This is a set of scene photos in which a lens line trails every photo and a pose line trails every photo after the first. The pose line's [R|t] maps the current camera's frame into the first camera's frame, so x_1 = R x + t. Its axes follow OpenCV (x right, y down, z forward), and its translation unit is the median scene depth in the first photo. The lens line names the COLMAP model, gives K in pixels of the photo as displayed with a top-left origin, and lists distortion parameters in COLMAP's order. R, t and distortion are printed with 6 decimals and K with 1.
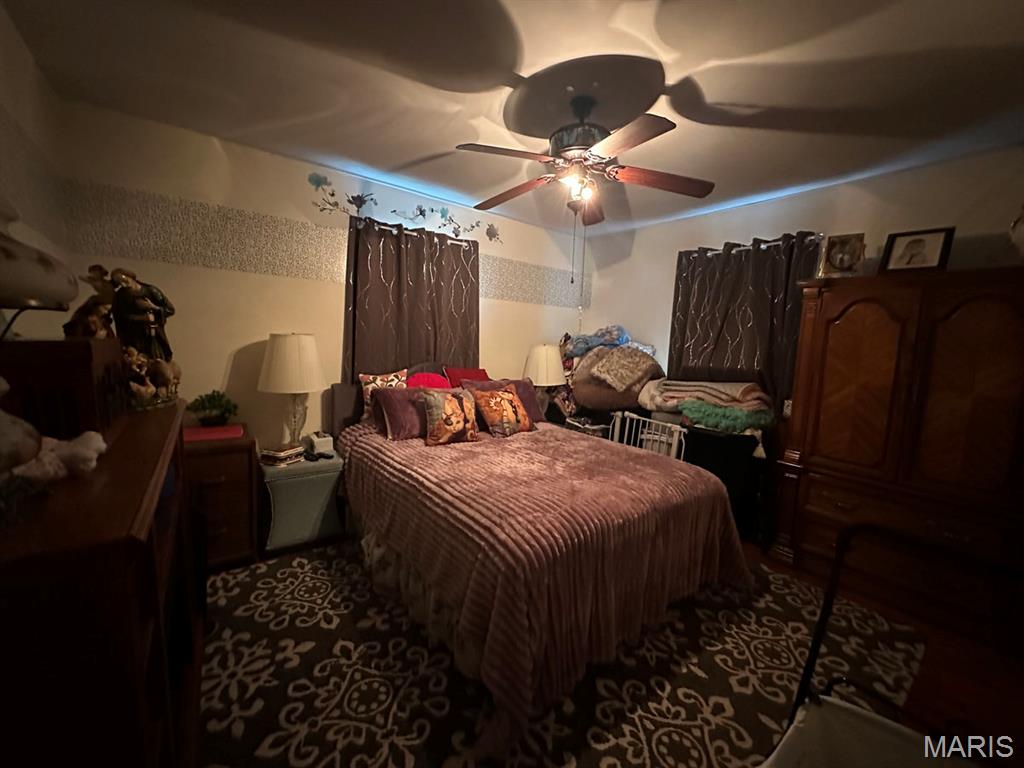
lens RADIAL K [[406.7, 0, 511.1], [0, 406.7, 382.6], [0, 0, 1]] dist [-0.000833, 0.000737]
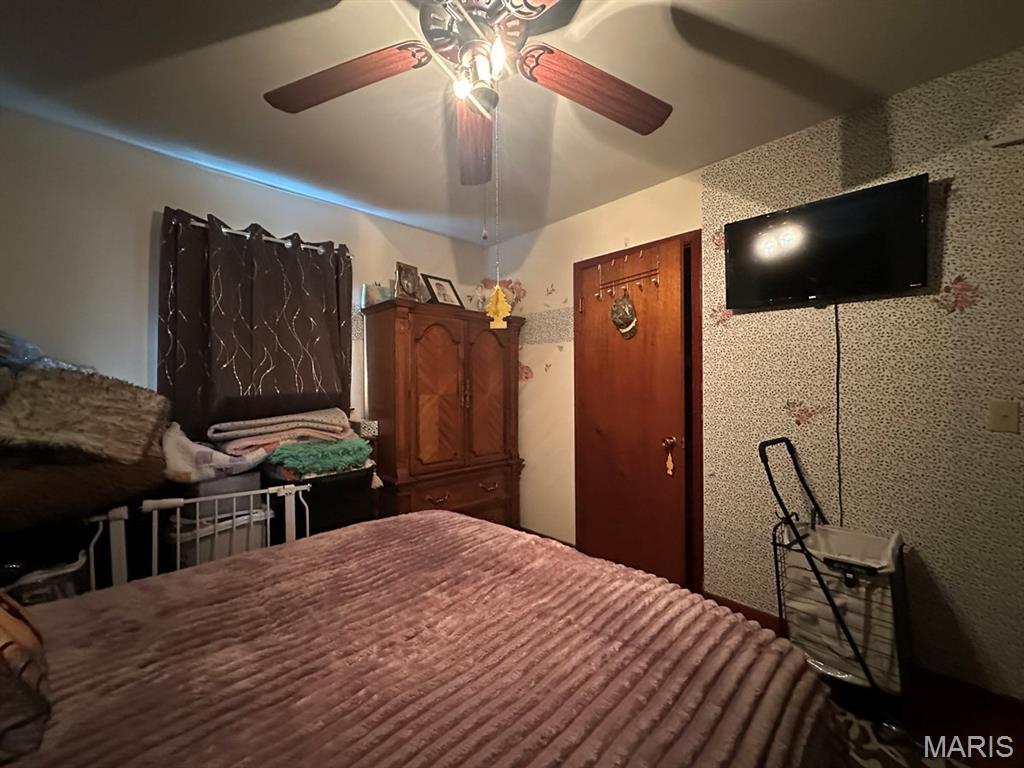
lens RADIAL K [[406.7, 0, 511.1], [0, 406.7, 383.7], [0, 0, 1]] dist [-0.000833, 0.000737]
pose [[-0.088280, -0.038626, 0.995347, -0.255135], [0.111284, 0.992610, 0.048390, -0.046344], [-0.989860, 0.115038, -0.083329, 0.658793]]
